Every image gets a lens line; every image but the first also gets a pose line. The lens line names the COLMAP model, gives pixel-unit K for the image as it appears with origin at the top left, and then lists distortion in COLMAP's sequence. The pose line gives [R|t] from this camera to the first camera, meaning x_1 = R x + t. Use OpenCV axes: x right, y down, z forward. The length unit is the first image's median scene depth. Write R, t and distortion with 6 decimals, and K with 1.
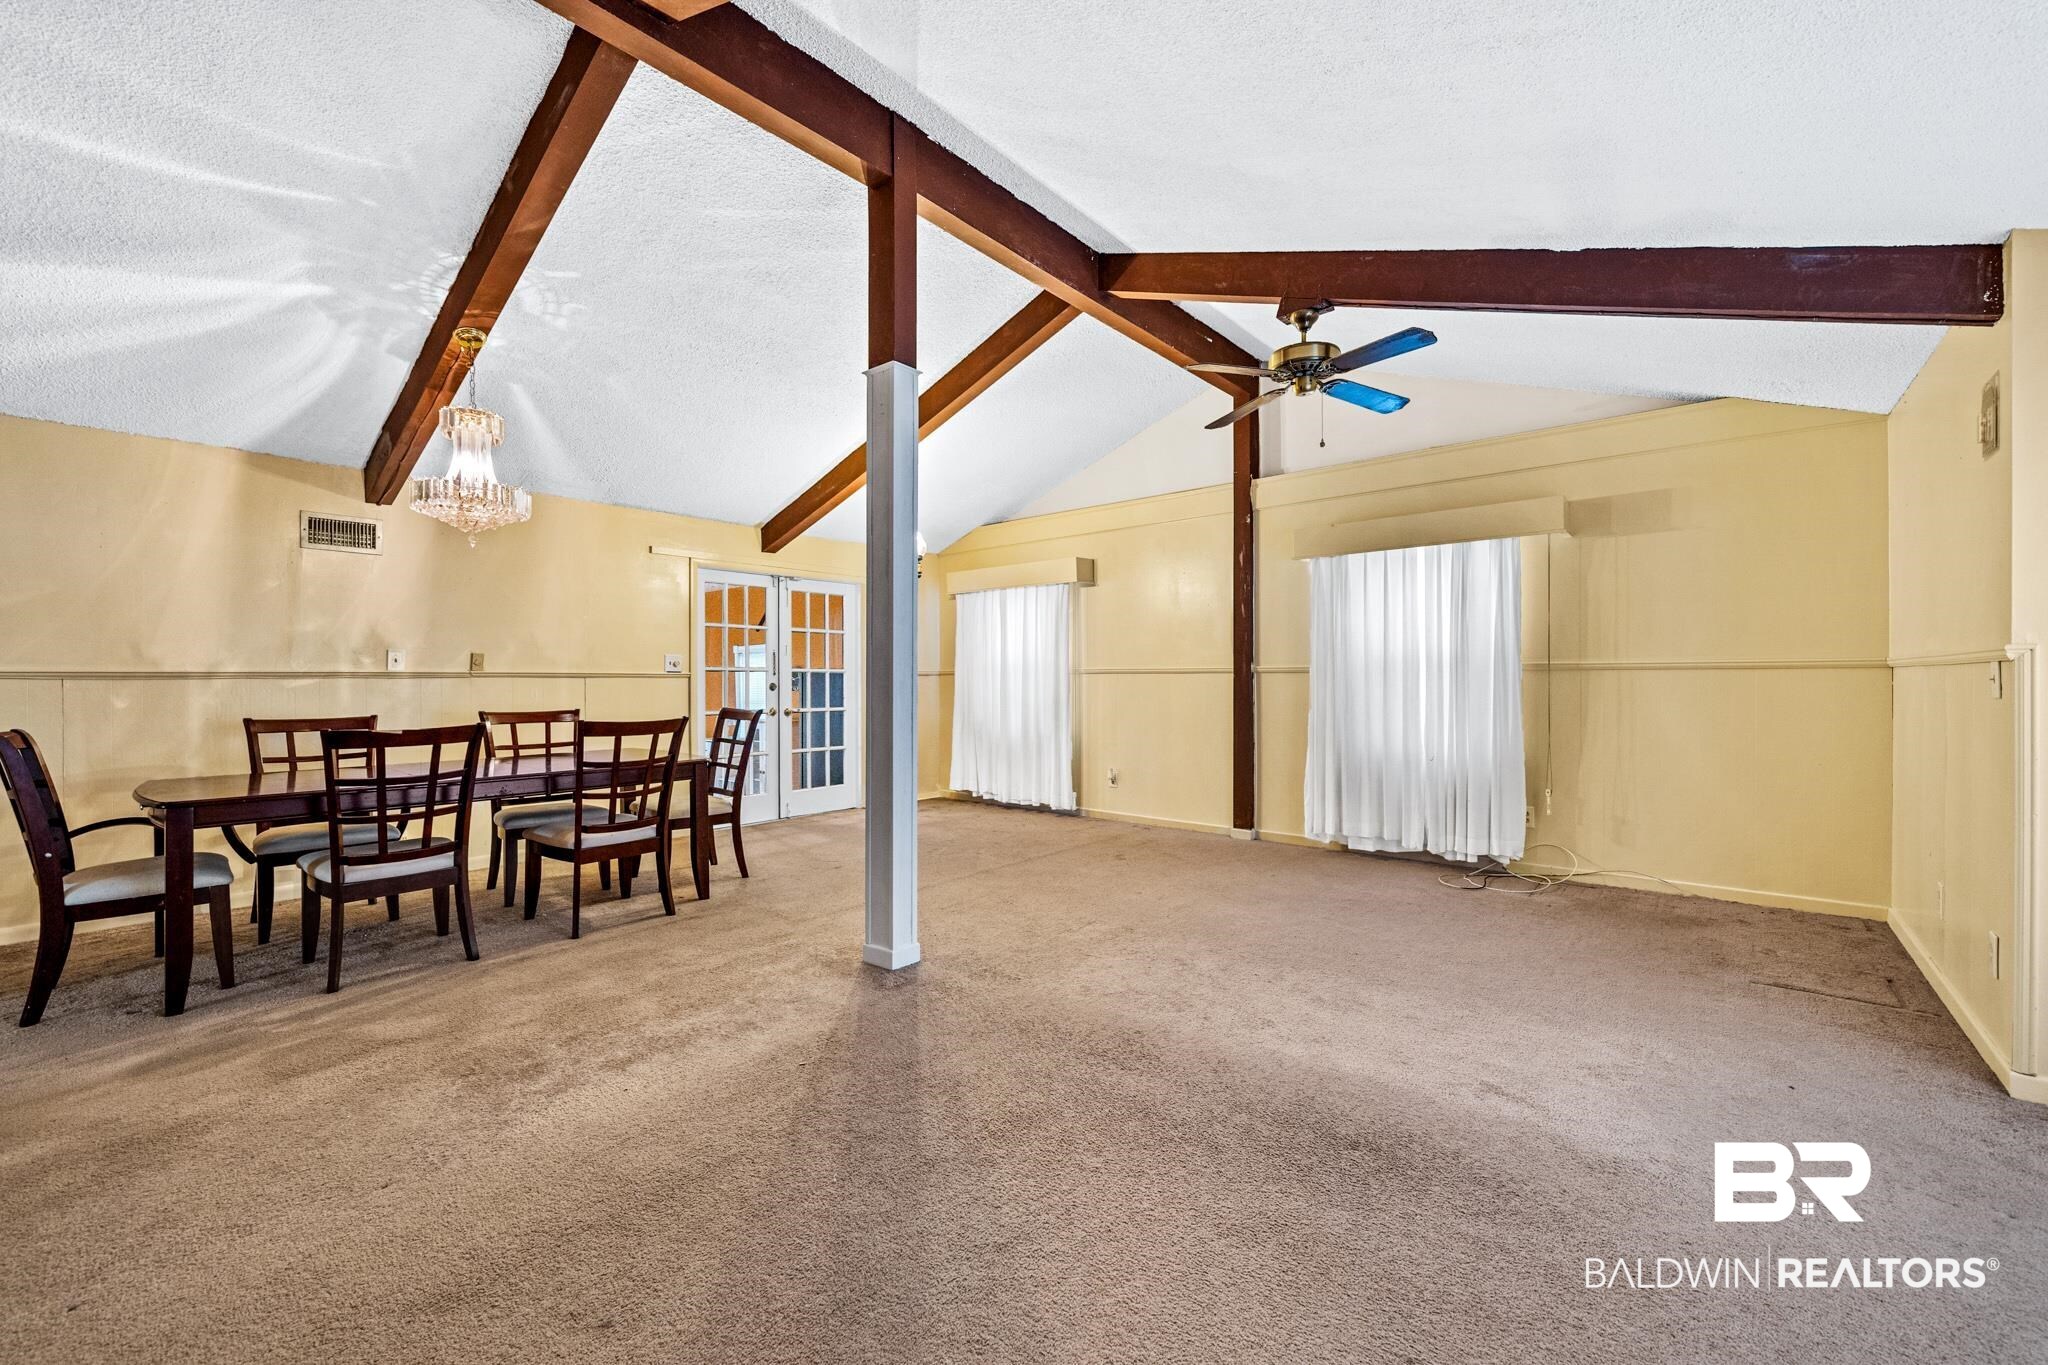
lens RADIAL K [[807.1, 0, 1023.8], [0, 807.1, 676.6], [0, 0, 1]] dist [-0.007898, -0.001397]
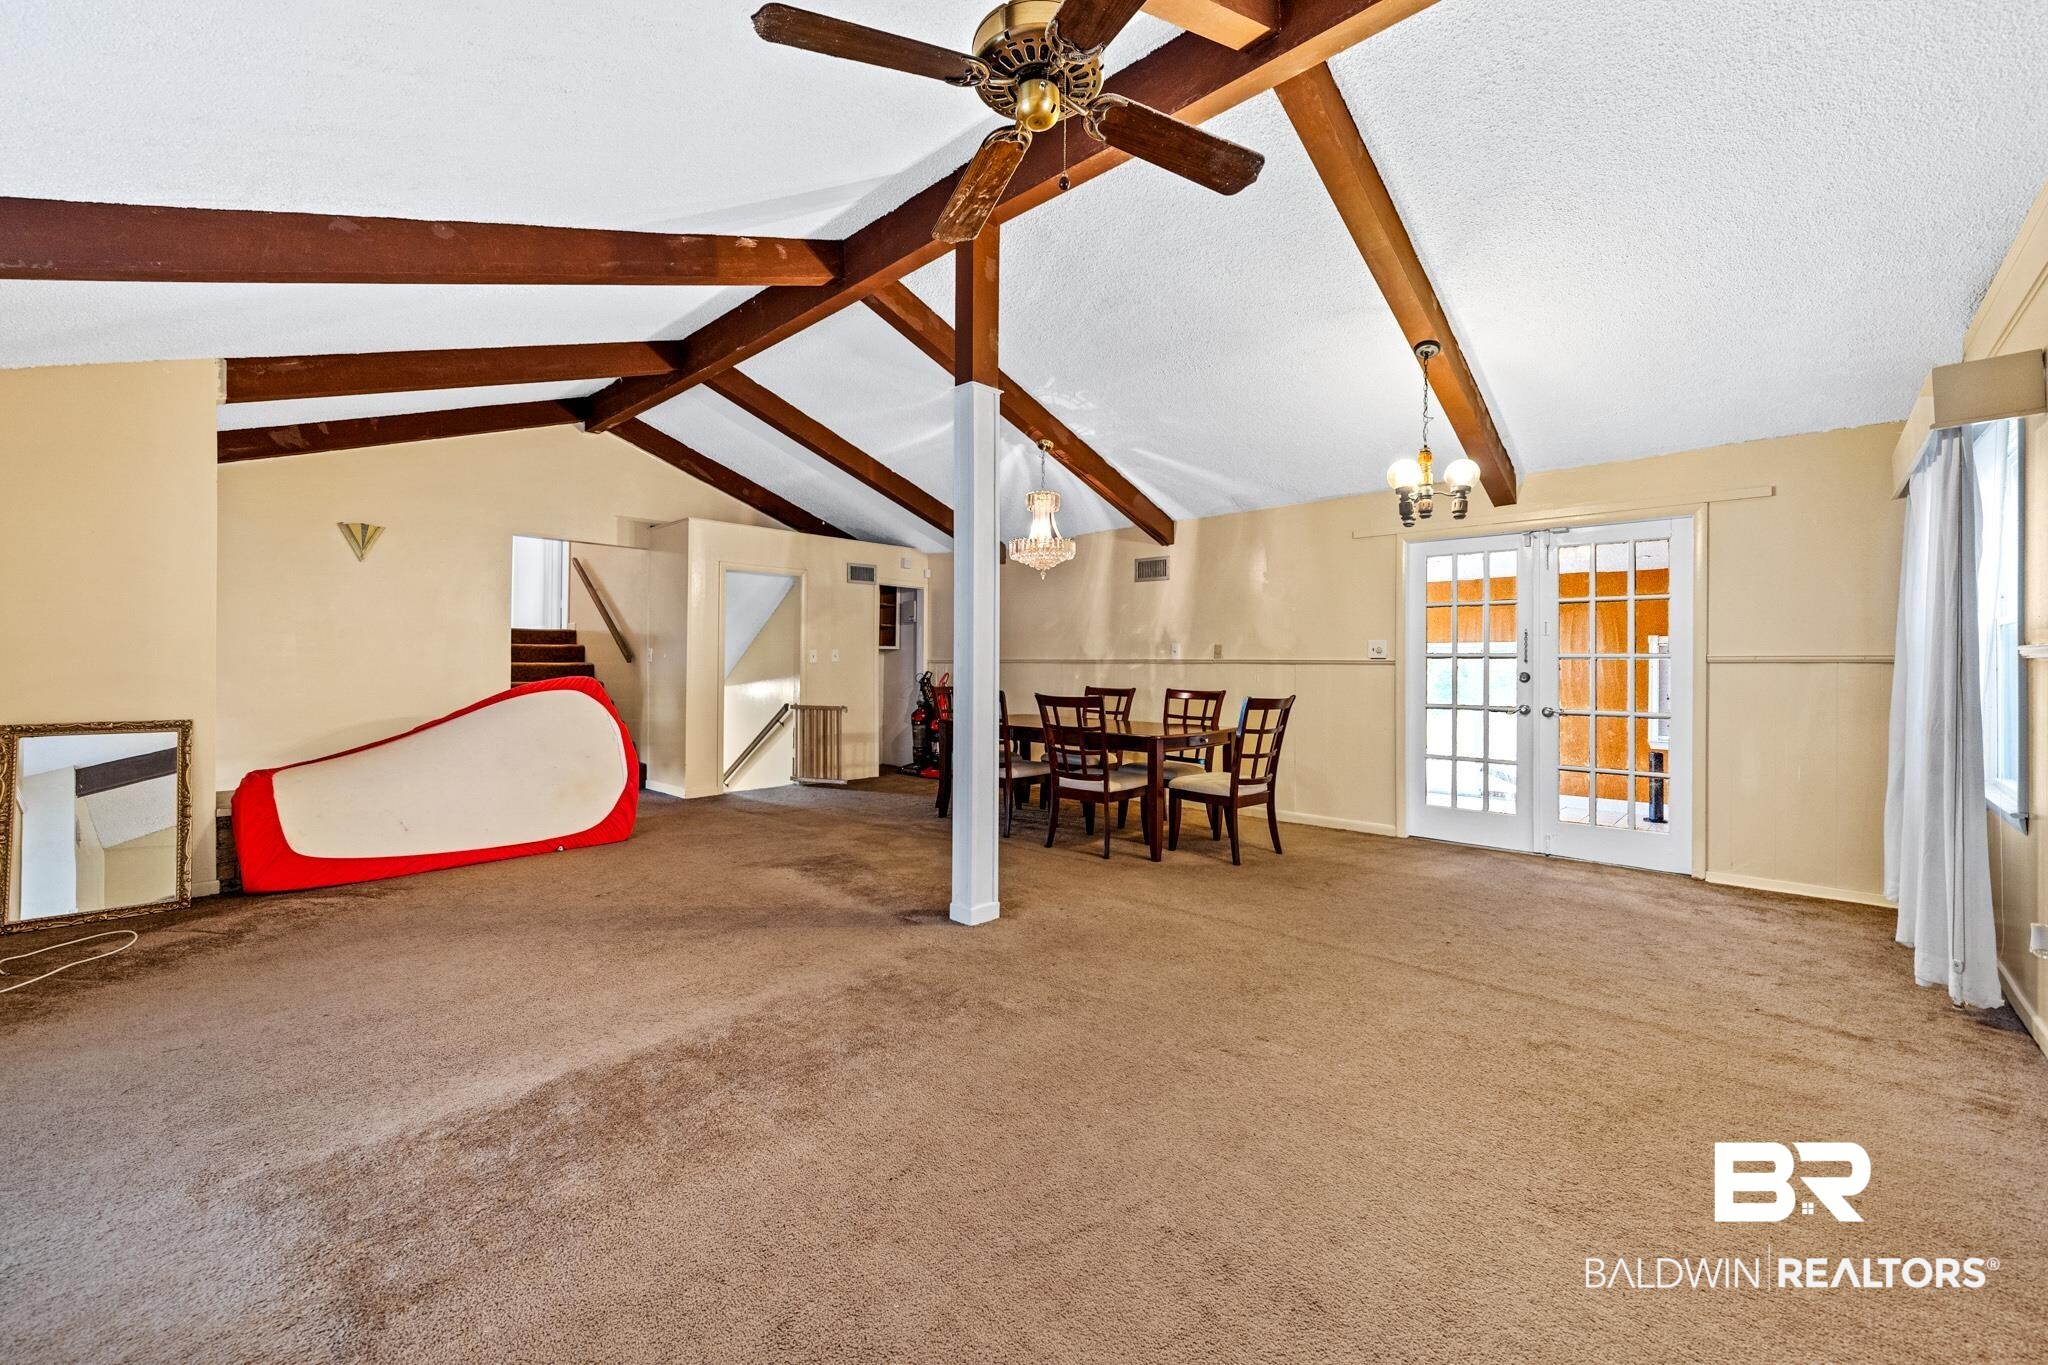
lens RADIAL K [[807.1, 0, 1024.8], [0, 807.1, 667.8], [0, 0, 1]] dist [-0.007898, -0.001397]
pose [[-0.023678, 0.008539, -0.999683, 0.668480], [-0.003692, 0.999956, 0.008629, -0.002837], [0.999713, 0.003896, -0.023645, 0.767157]]
